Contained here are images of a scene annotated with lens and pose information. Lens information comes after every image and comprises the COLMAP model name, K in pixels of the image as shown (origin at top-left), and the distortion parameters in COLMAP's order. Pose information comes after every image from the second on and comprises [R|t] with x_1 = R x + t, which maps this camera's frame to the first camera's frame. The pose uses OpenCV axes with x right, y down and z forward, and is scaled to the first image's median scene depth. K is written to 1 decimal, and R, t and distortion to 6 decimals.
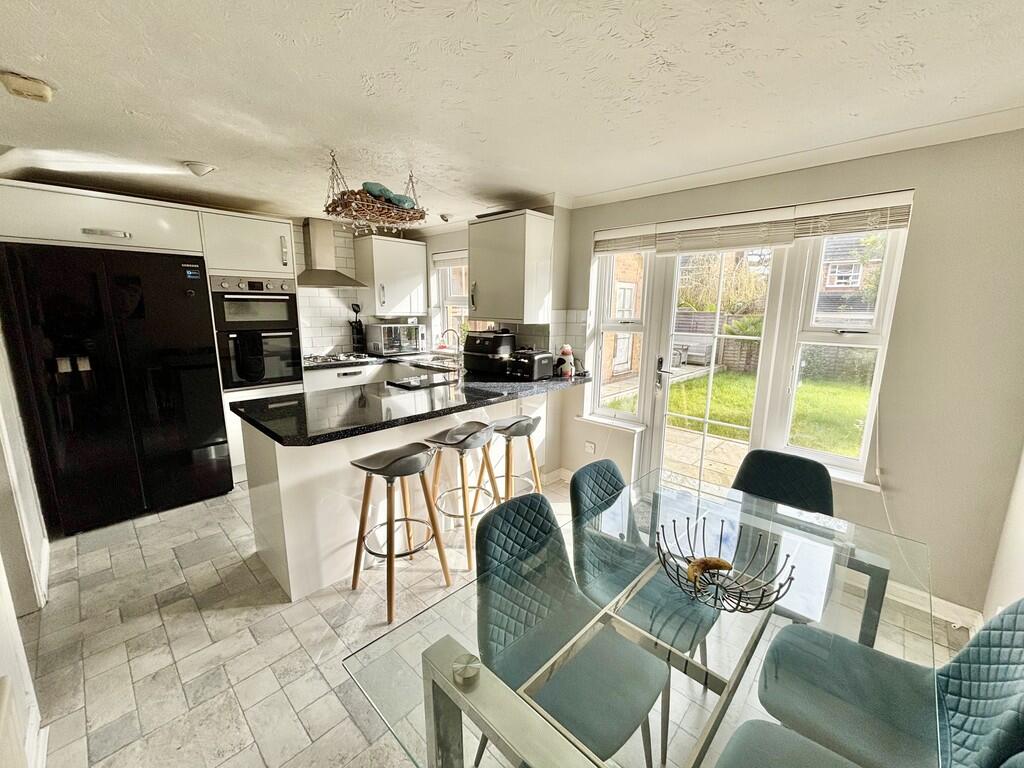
lens RADIAL K [[412.1, 0, 512.0], [0, 412.1, 384.0], [0, 0, 1]] dist [0.001288, -0.000059]
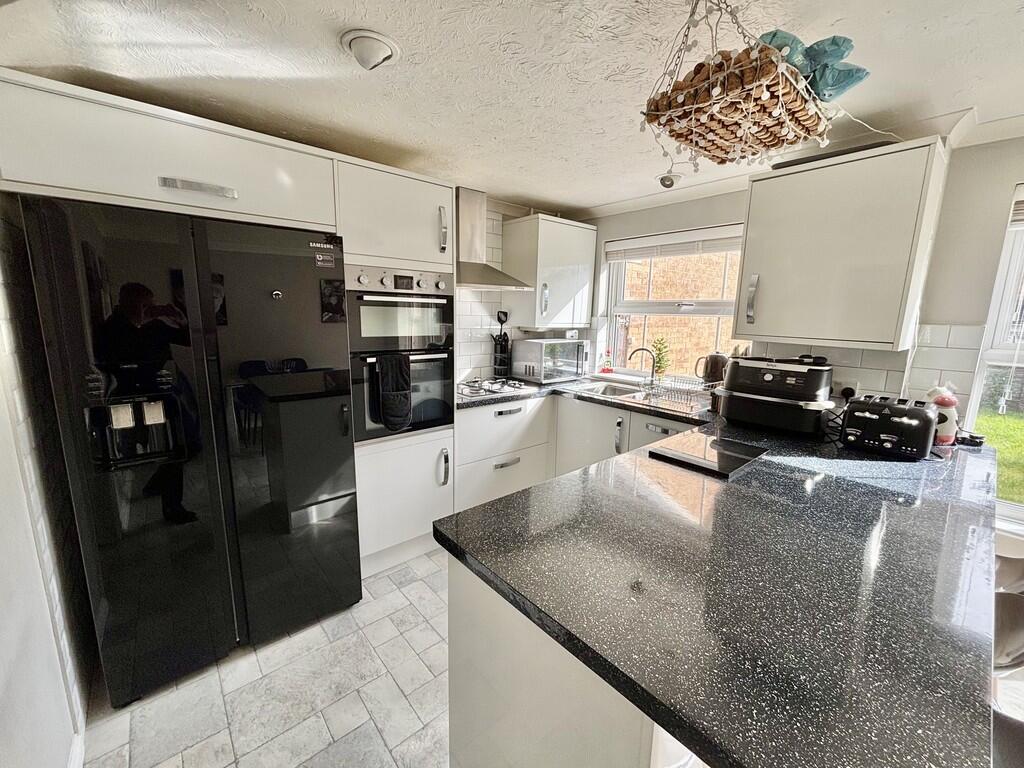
lens RADIAL K [[412.1, 0, 512.0], [0, 412.1, 384.0], [0, 0, 1]] dist [0.001288, -0.000059]
pose [[0.995389, 0.026017, -0.092324, -0.350601], [-0.027408, 0.999529, -0.013840, -0.067272], [0.091921, 0.016307, 0.995633, 0.339055]]
